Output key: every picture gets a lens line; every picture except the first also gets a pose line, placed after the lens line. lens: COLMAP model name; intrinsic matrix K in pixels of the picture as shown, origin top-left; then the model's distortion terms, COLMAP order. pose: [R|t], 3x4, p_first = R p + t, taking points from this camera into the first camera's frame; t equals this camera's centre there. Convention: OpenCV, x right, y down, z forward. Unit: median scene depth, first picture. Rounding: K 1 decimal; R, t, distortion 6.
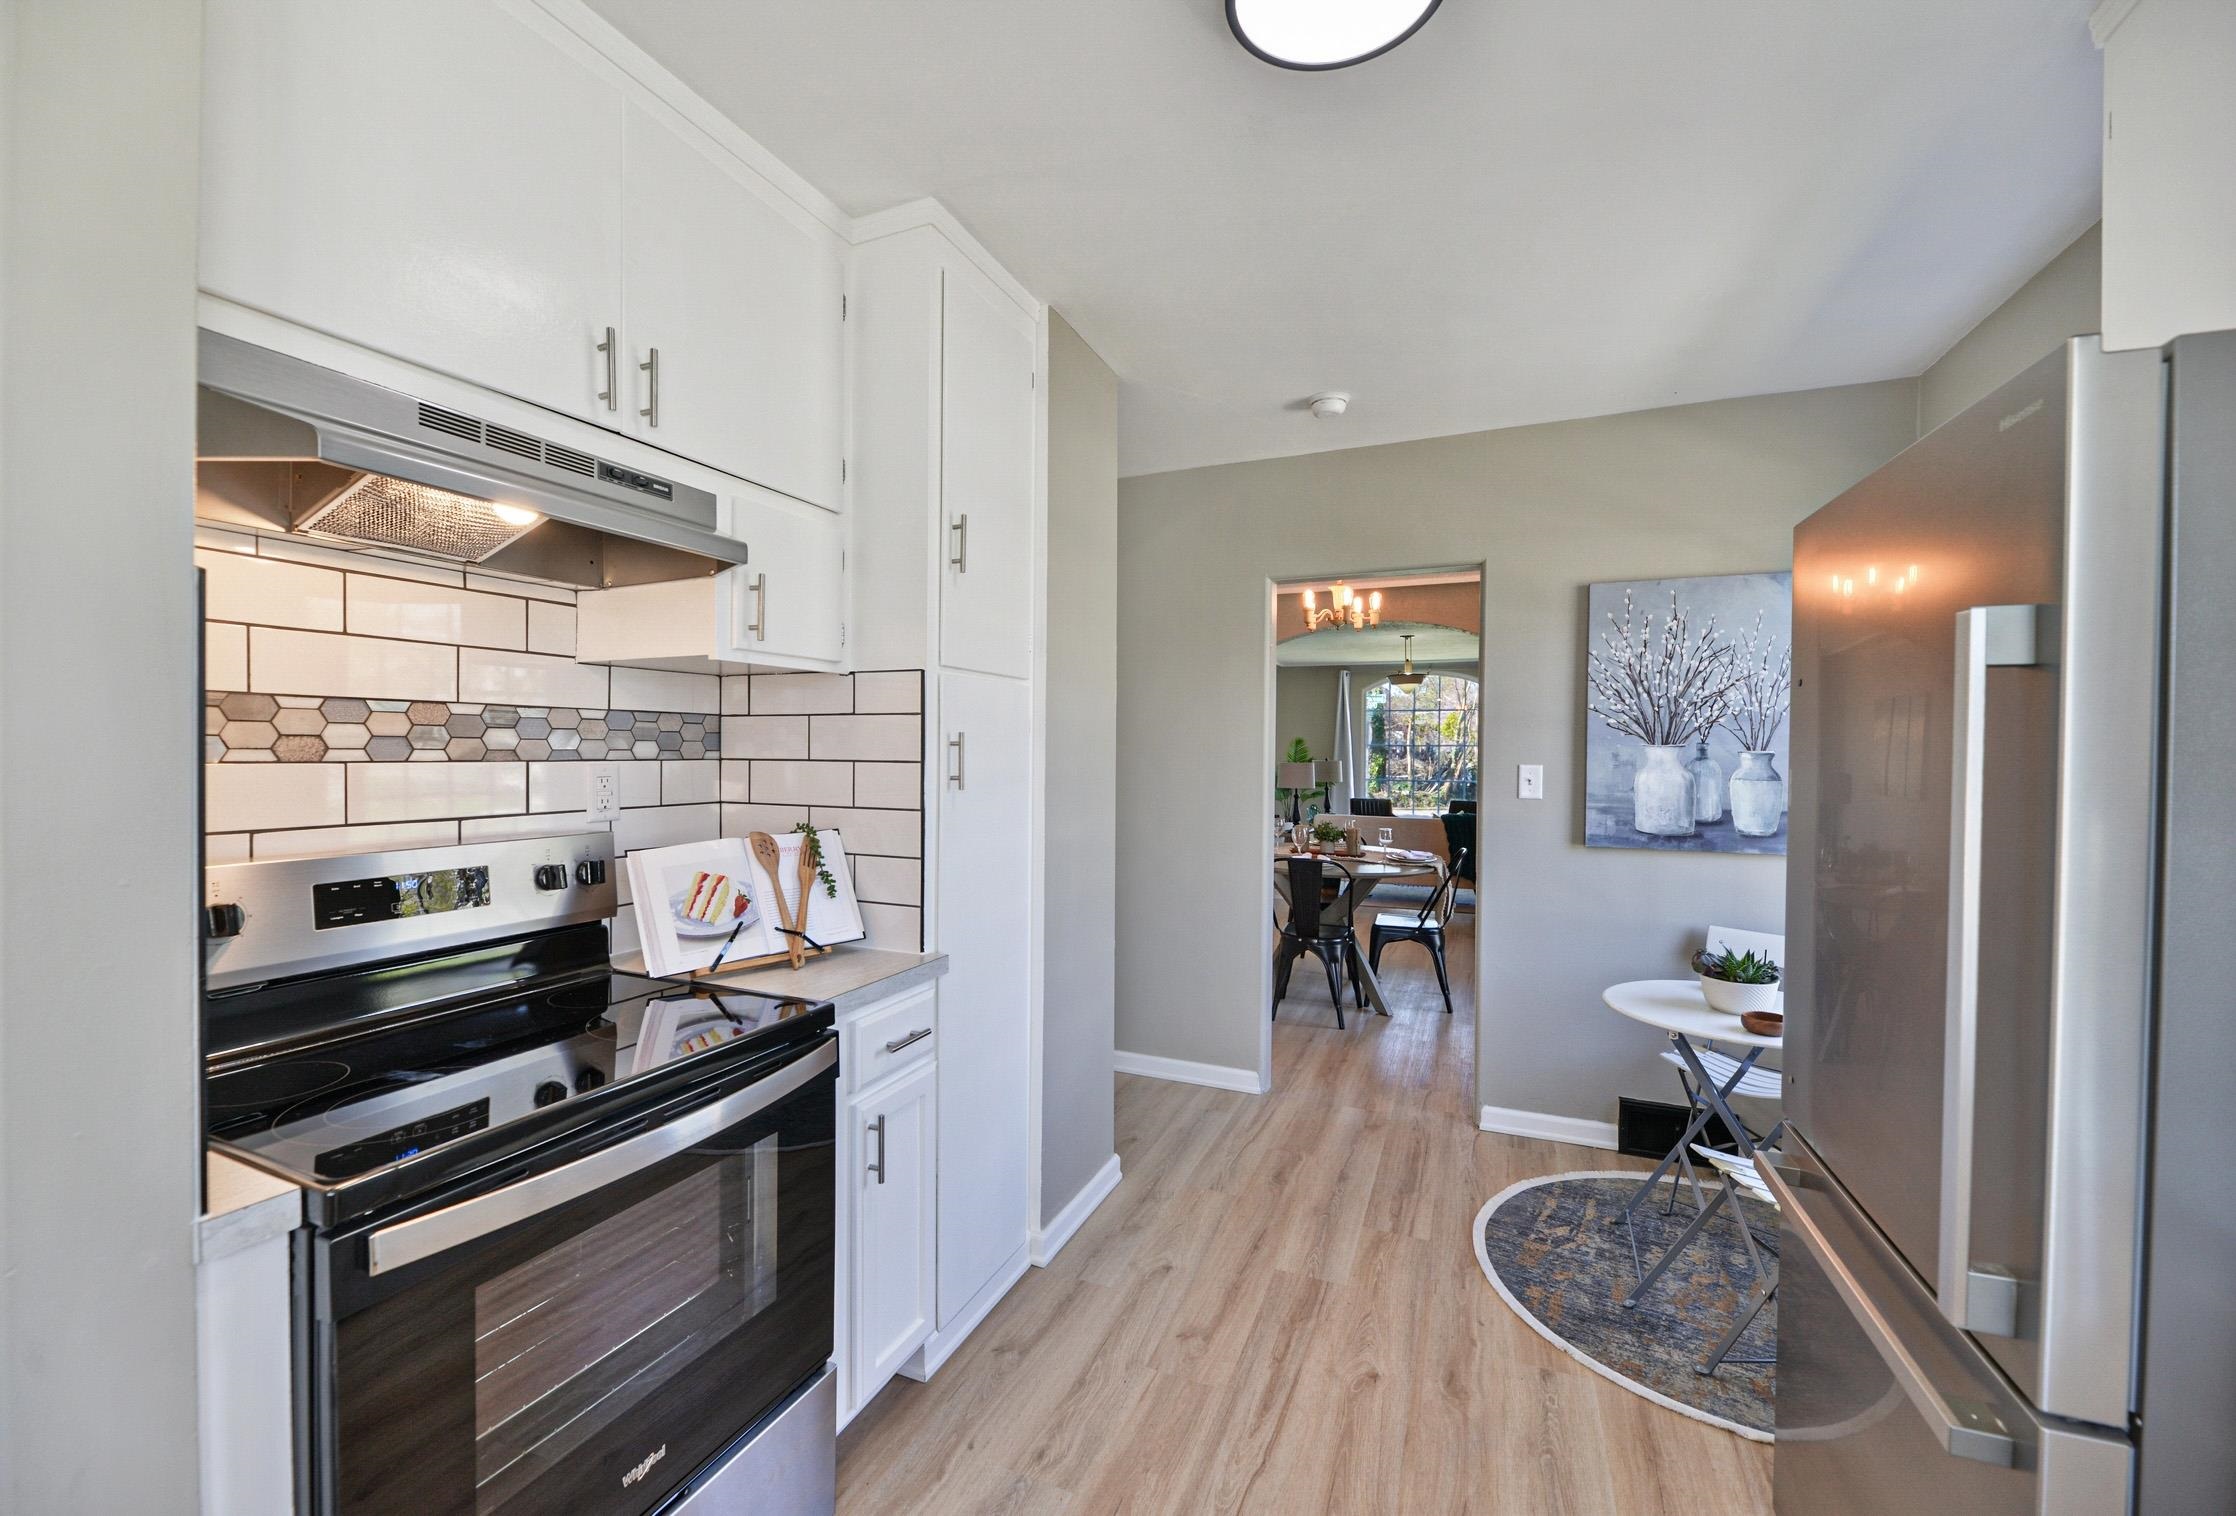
lens RADIAL K [[922.6, 0, 1100.6], [0, 922.6, 758.0], [0, 0, 1]] dist [0.003768, -0.000037]
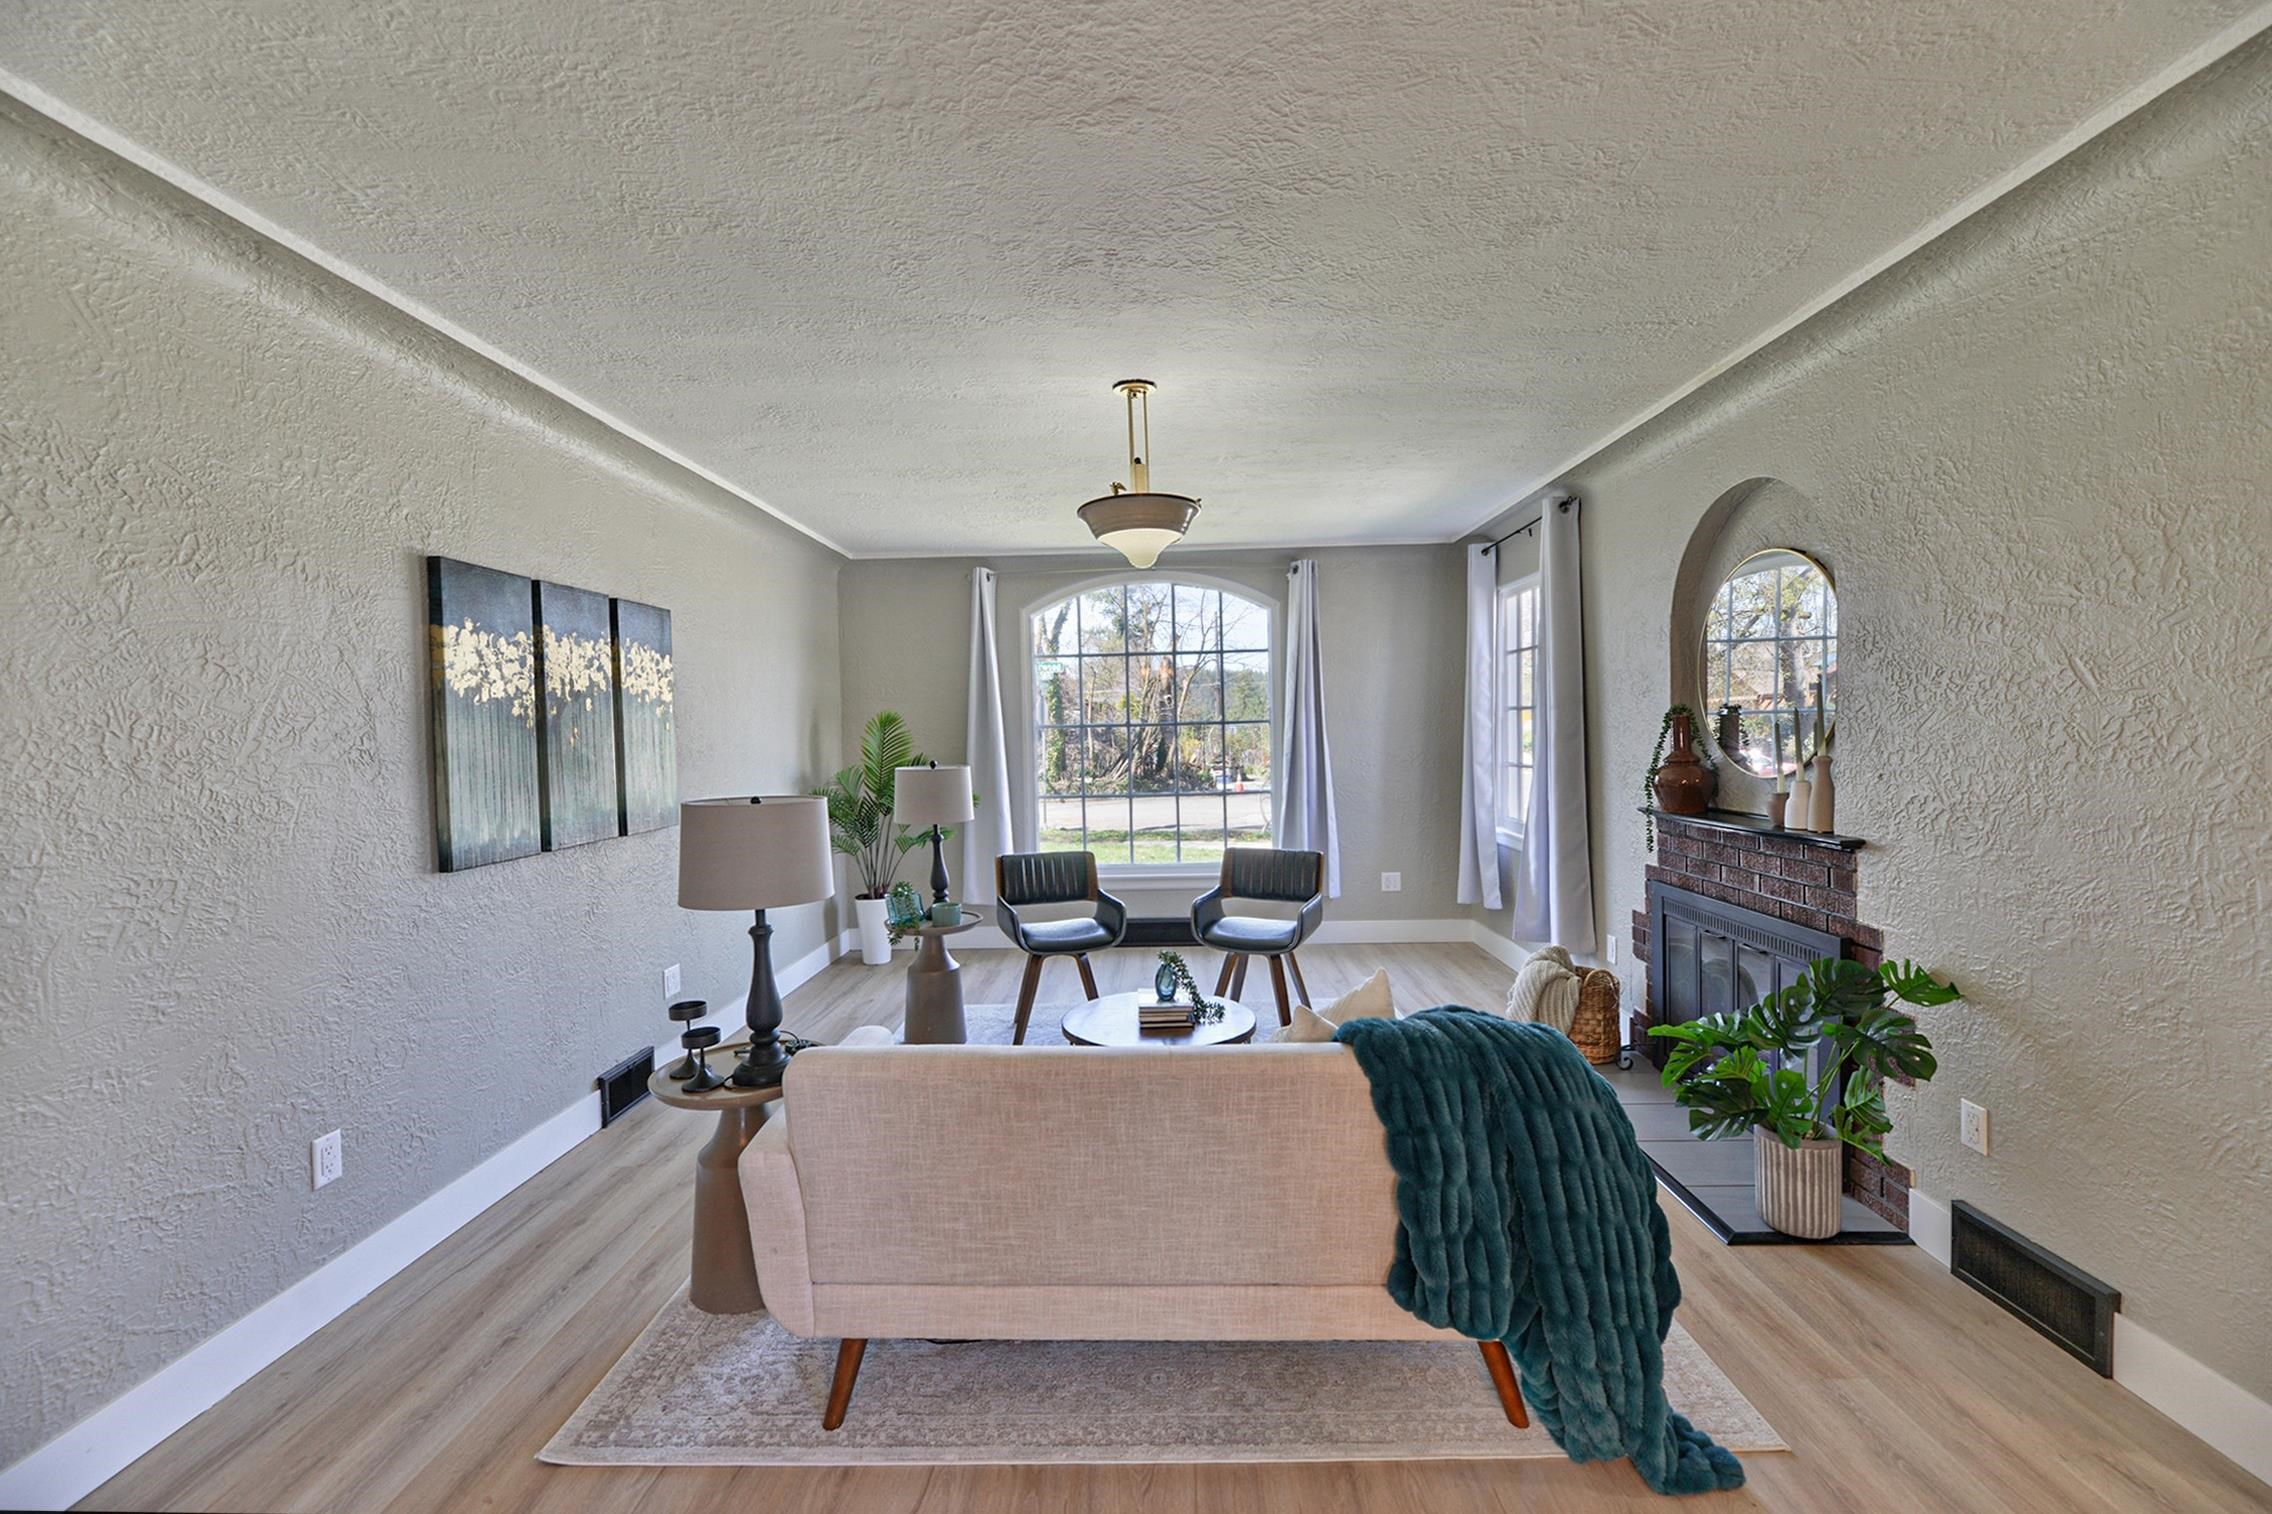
lens RADIAL K [[923.7, 0, 1137.3], [0, 923.7, 748.4], [0, 0, 1]] dist [-0.014930, -0.000305]
pose [[0.926545, -0.031358, 0.374875, 0.156362], [0.028322, 0.999506, 0.013608, -0.007333], [-0.375117, -0.001991, 0.926975, 0.530272]]
